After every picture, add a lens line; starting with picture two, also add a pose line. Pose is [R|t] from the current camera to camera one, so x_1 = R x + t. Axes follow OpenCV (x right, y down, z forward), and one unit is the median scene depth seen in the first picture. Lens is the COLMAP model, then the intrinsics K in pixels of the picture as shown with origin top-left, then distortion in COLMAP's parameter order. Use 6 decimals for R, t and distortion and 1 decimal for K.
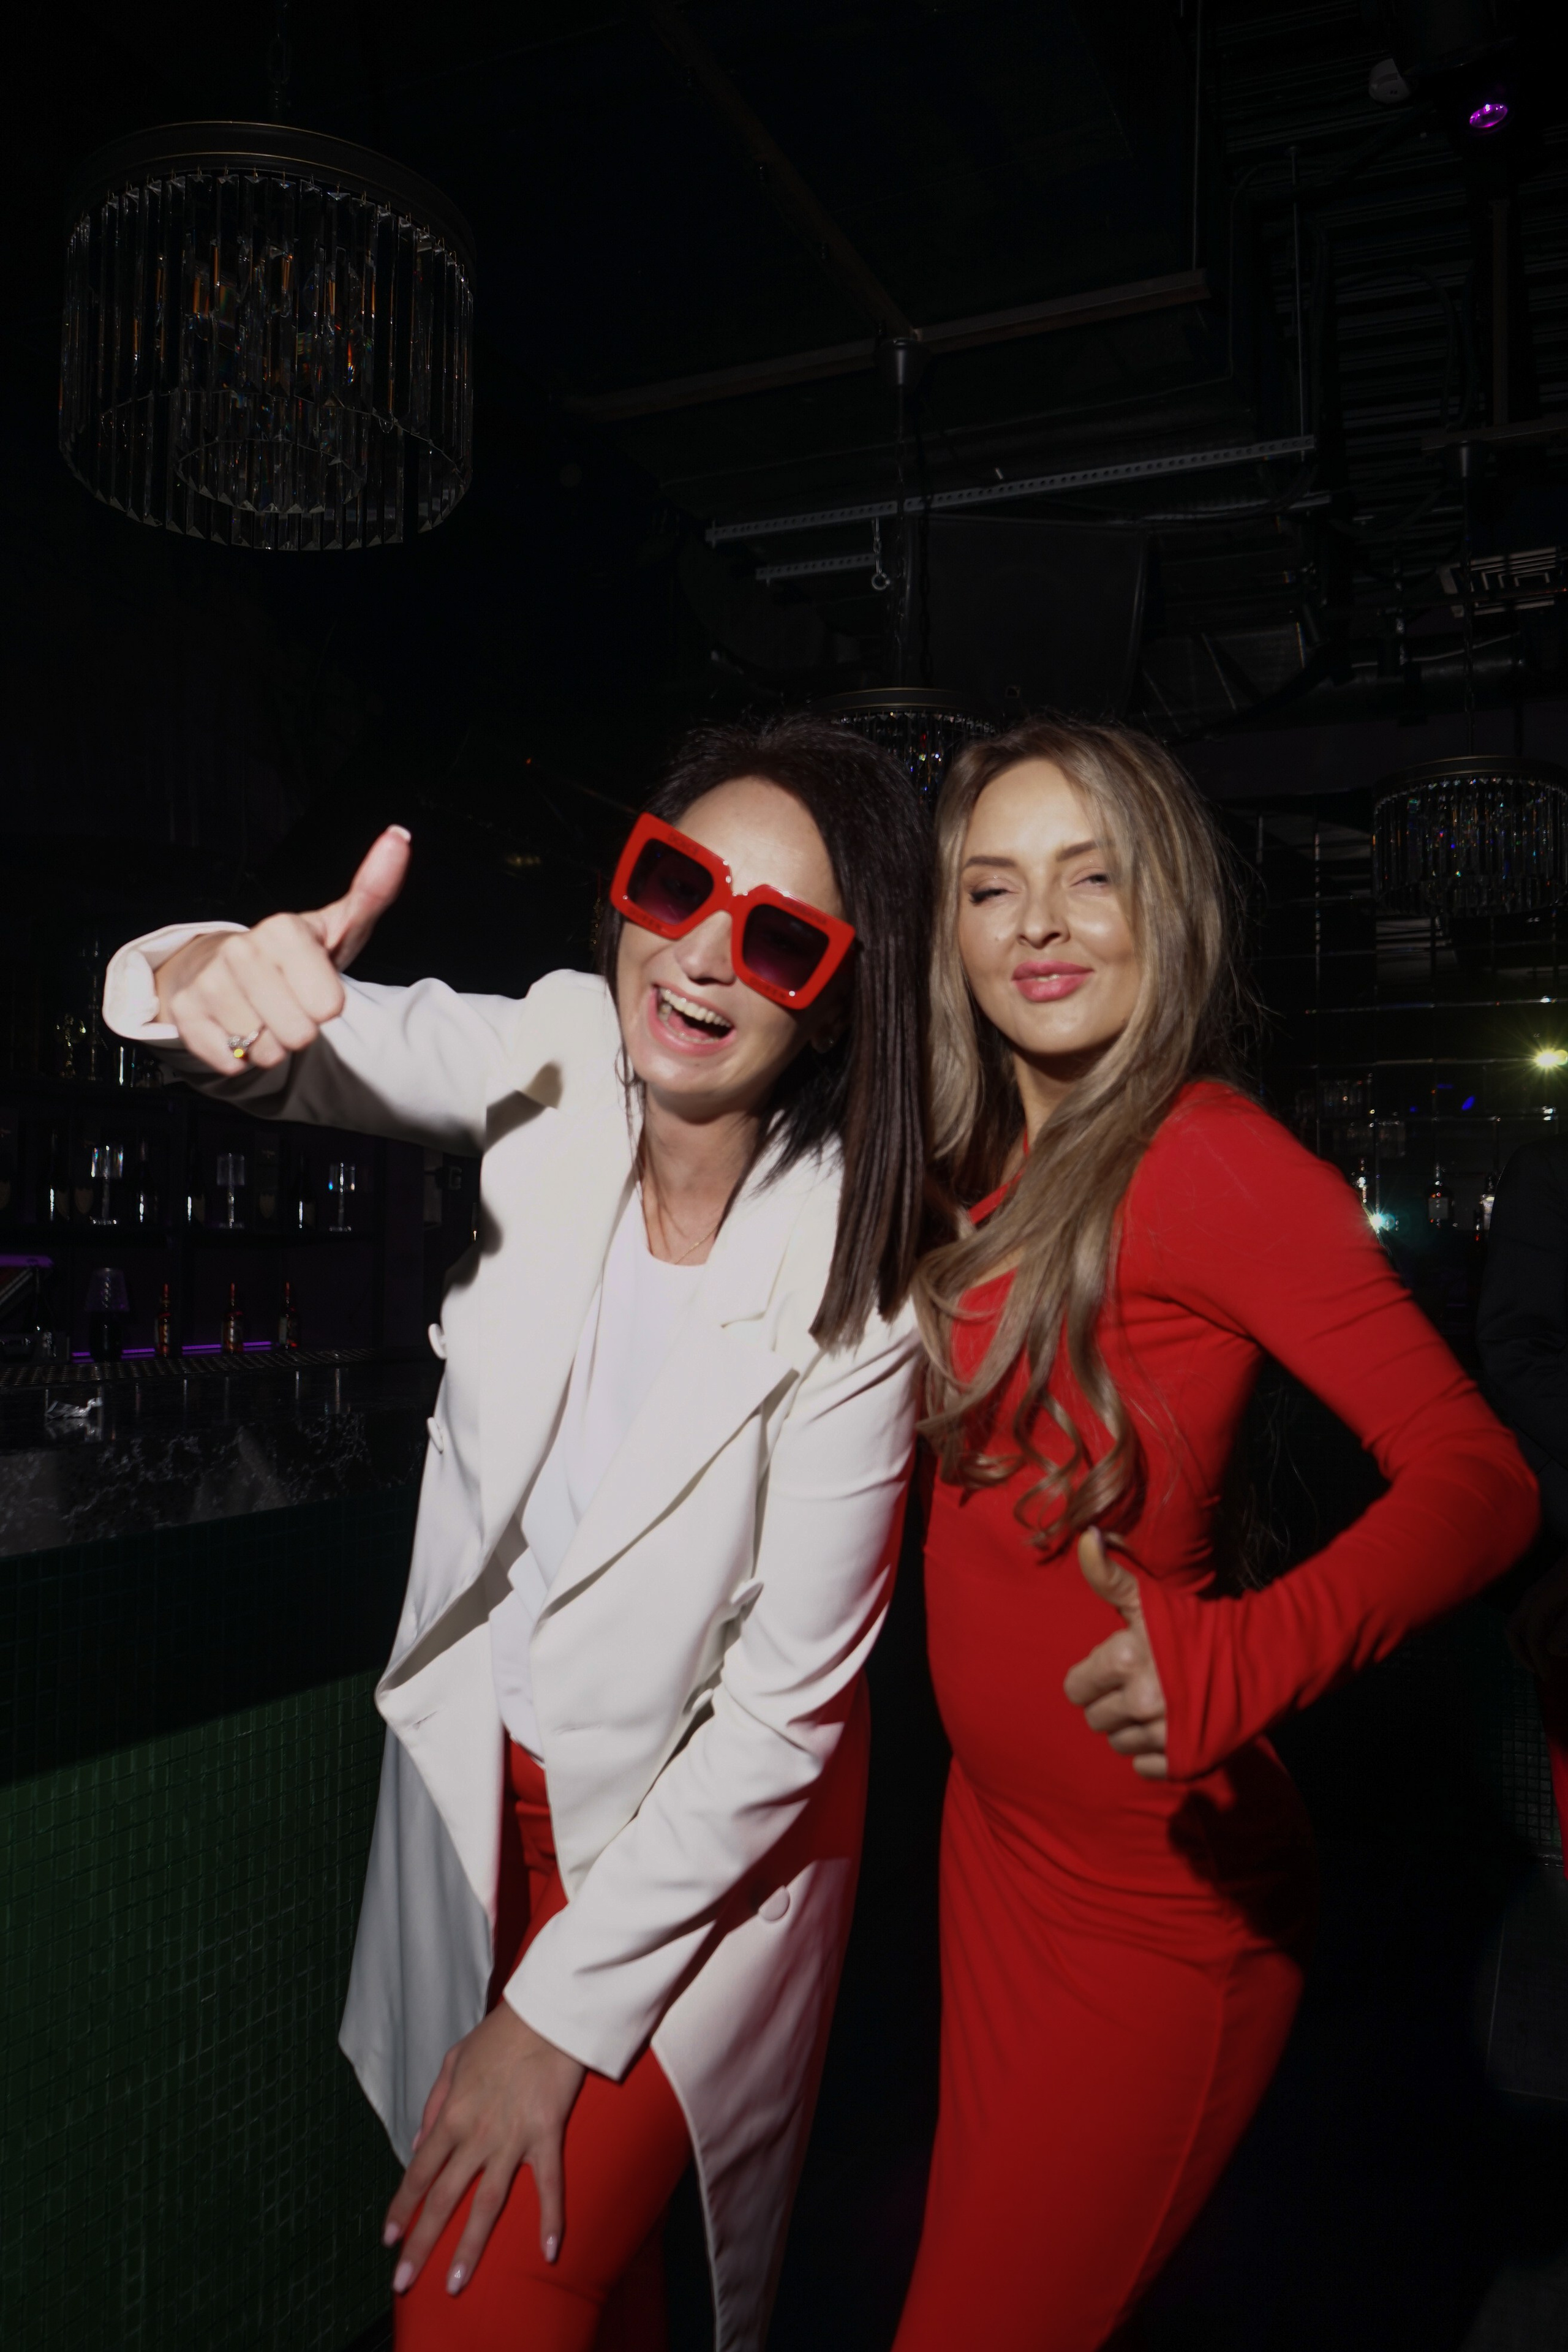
lens RADIAL K [[1879.3, 0, 784.0], [0, 1879.3, 1176.0], [0, 0, 1]] dist [-0.011574, 0.007482]
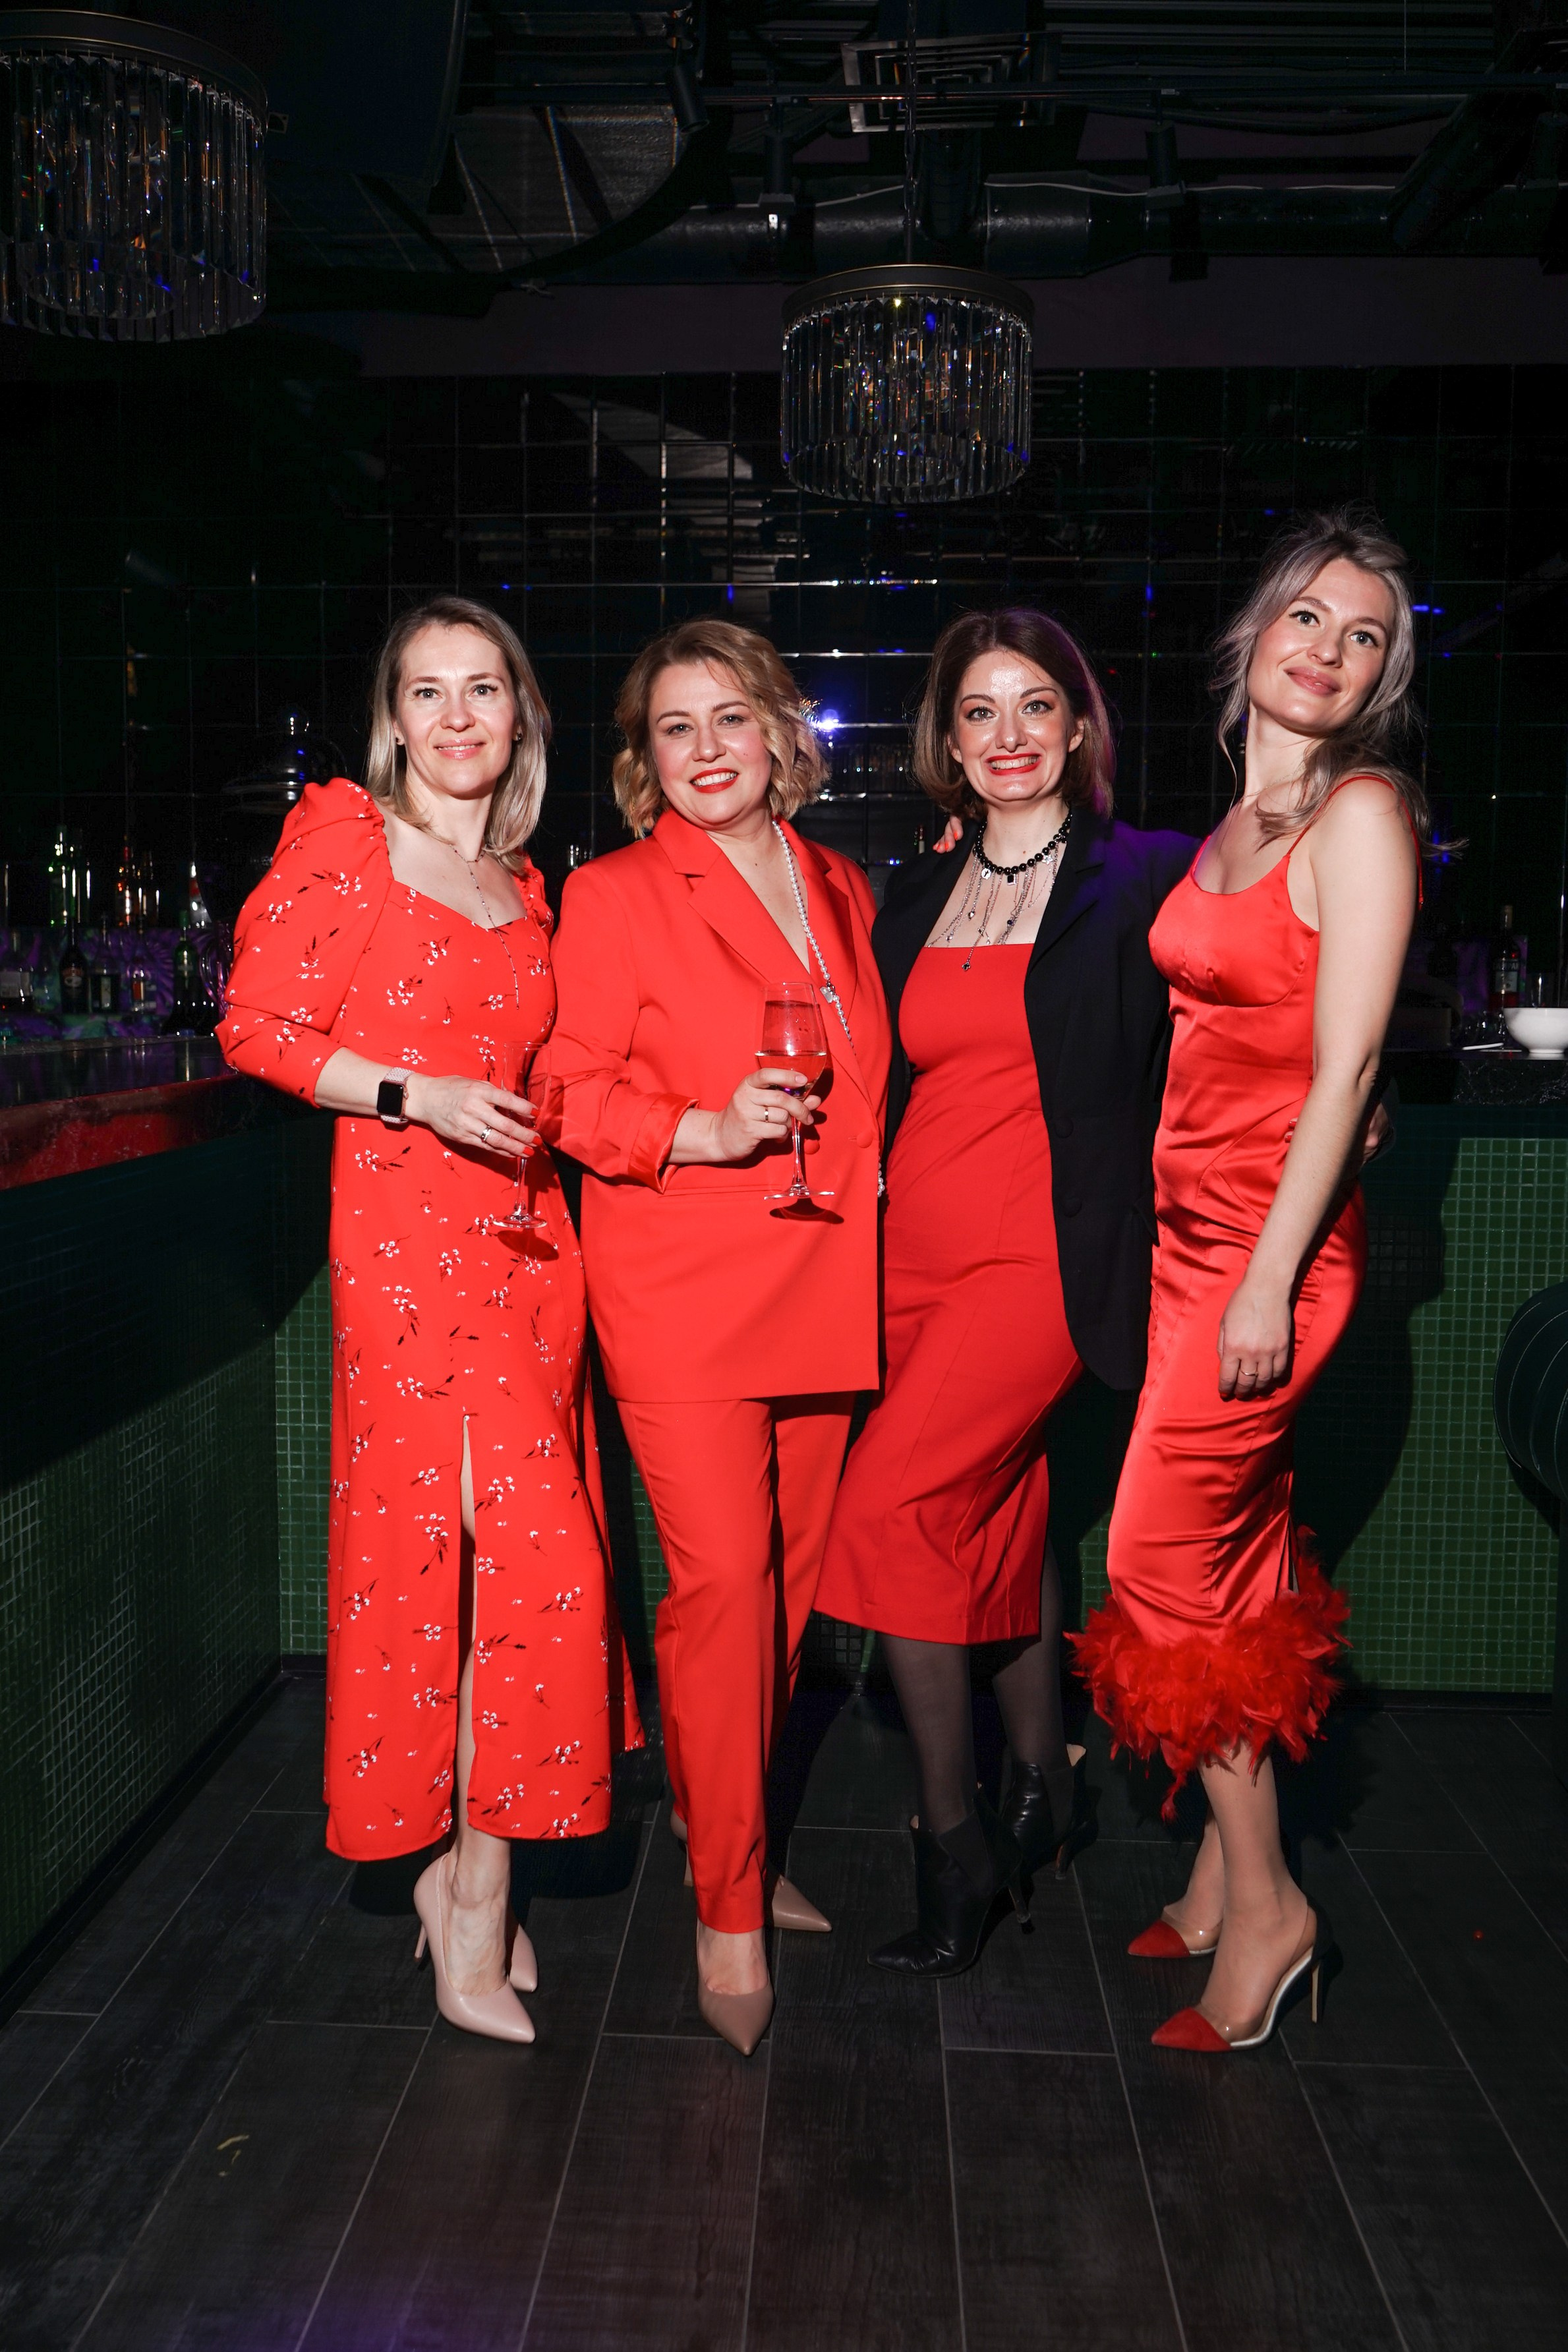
lens RADIAL K [[2072.2, 0, 732.2], [0, 2072.2, 1188.0], [0, 0, 1]] dist [-0.006655, 0.003028]
pose [[0.943883, -0.030706, 0.328849, 0.041148], [-0.017416, 0.989656, 0.142397, 0.034123], [-0.329820, -0.140133, 0.933585, 0.406082]]
